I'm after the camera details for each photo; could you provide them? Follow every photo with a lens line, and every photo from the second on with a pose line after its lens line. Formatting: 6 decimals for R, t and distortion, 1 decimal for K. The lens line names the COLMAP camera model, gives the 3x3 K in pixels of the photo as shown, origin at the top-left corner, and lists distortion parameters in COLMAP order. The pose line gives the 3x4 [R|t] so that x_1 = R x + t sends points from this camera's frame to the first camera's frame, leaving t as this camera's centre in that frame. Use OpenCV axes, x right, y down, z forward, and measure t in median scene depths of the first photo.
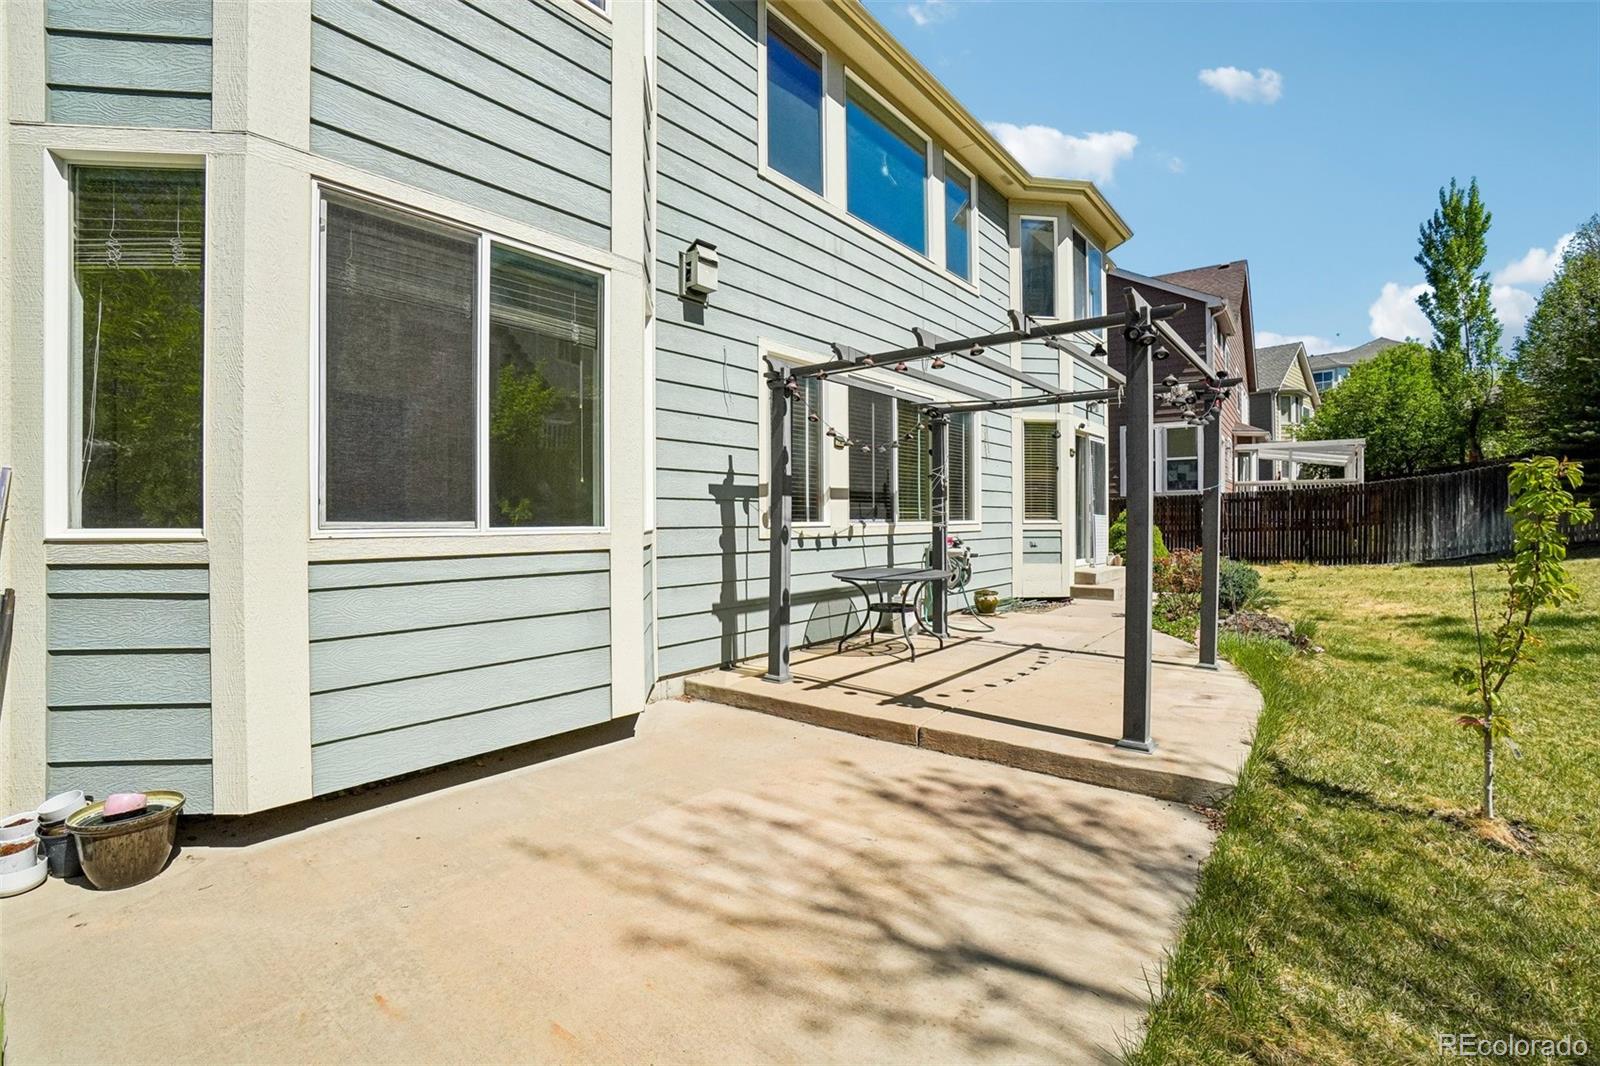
lens RADIAL K [[709.0, 0, 785.9], [0, 709.0, 528.2], [0, 0, 1]] dist [-0.065615, 0.024737]
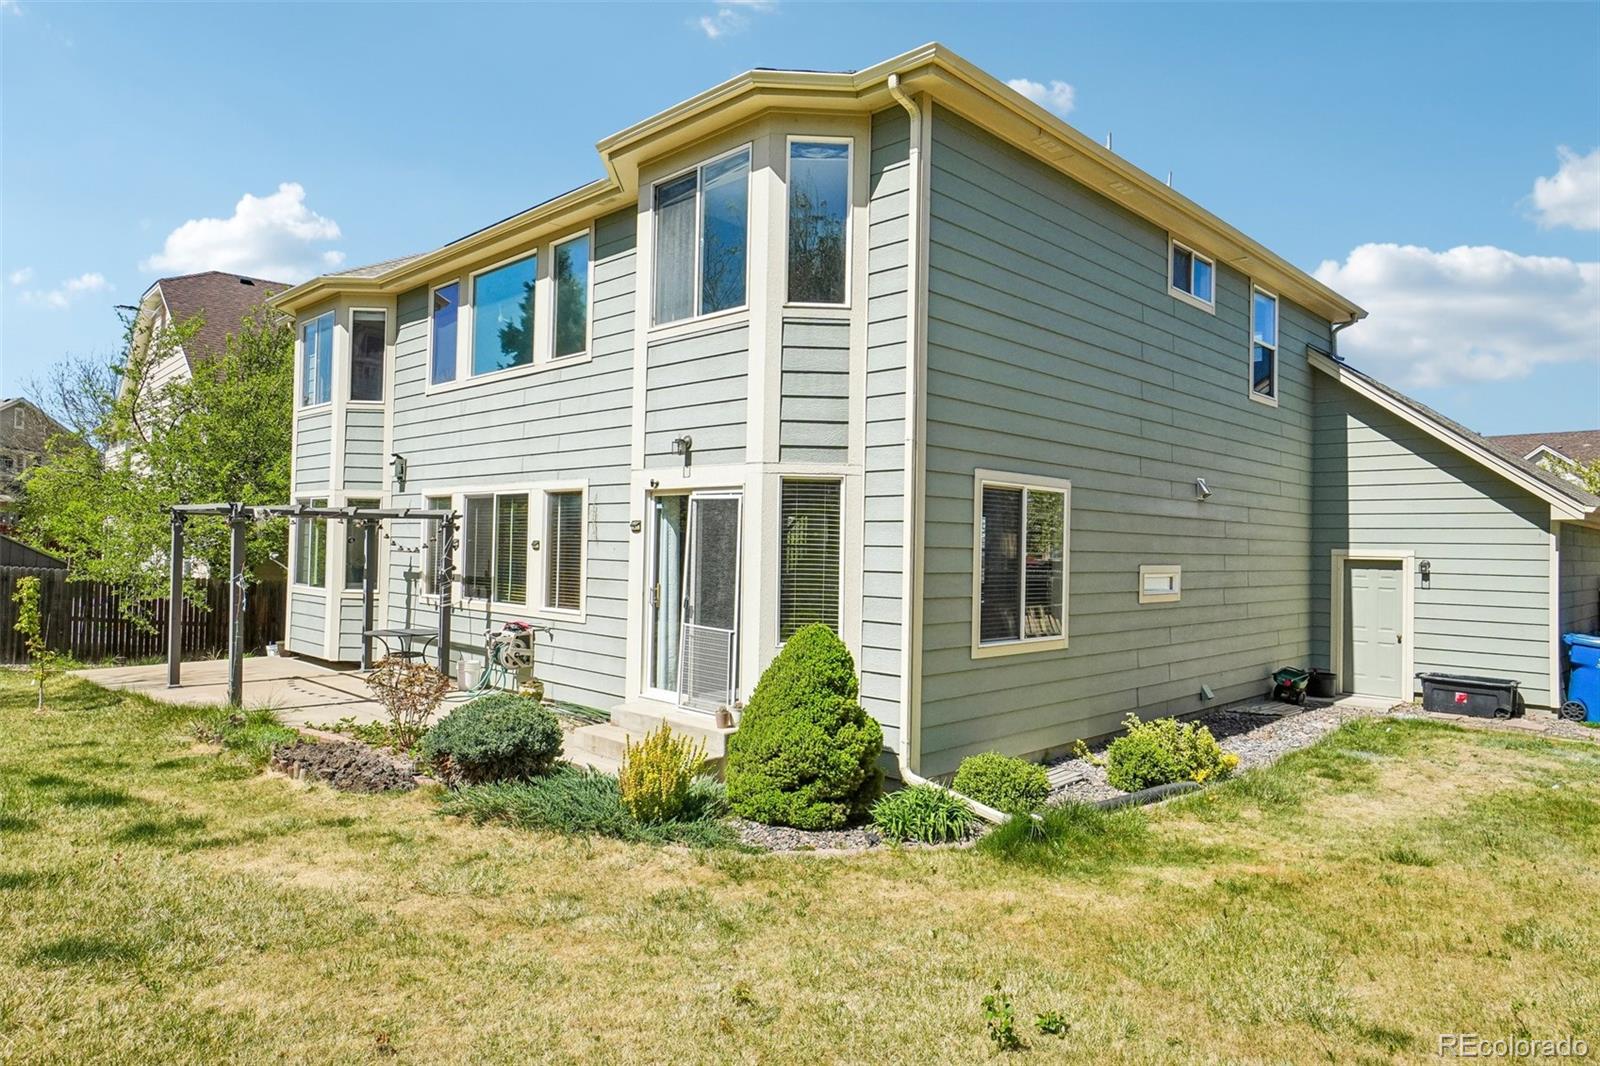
lens RADIAL K [[986.1, 0, 800.0], [0, 986.1, 533.0], [0, 0, 1]] dist [0.000791, -0.000034]
pose [[-0.081946, -0.009549, -0.996591, 2.202343], [-0.032972, 0.999433, -0.006865, -0.162835], [0.996091, 0.032297, -0.082214, 2.014959]]
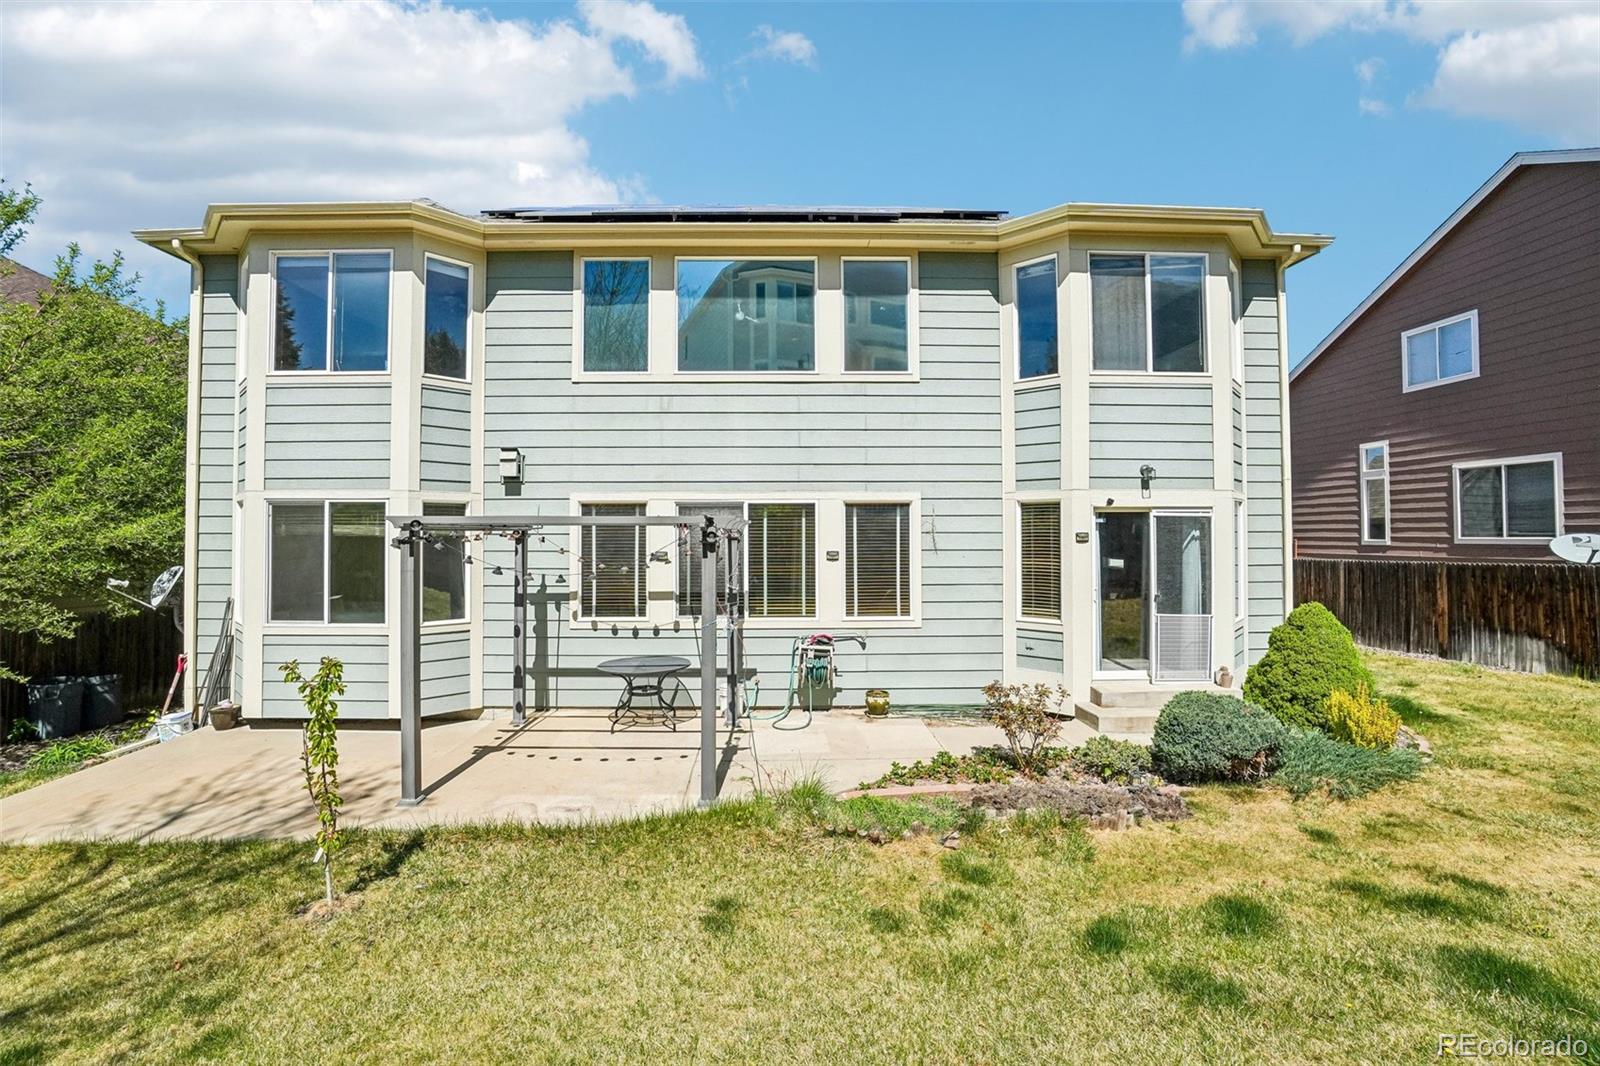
lens RADIAL K [[709.0, 0, 785.9], [0, 709.0, 528.2], [0, 0, 1]] dist [-0.065615, 0.024737]
pose [[0.650618, -0.005707, -0.759383, 1.297927], [-0.010385, 0.999811, -0.016412, -0.165527], [0.759334, 0.018564, 0.650436, 0.356027]]
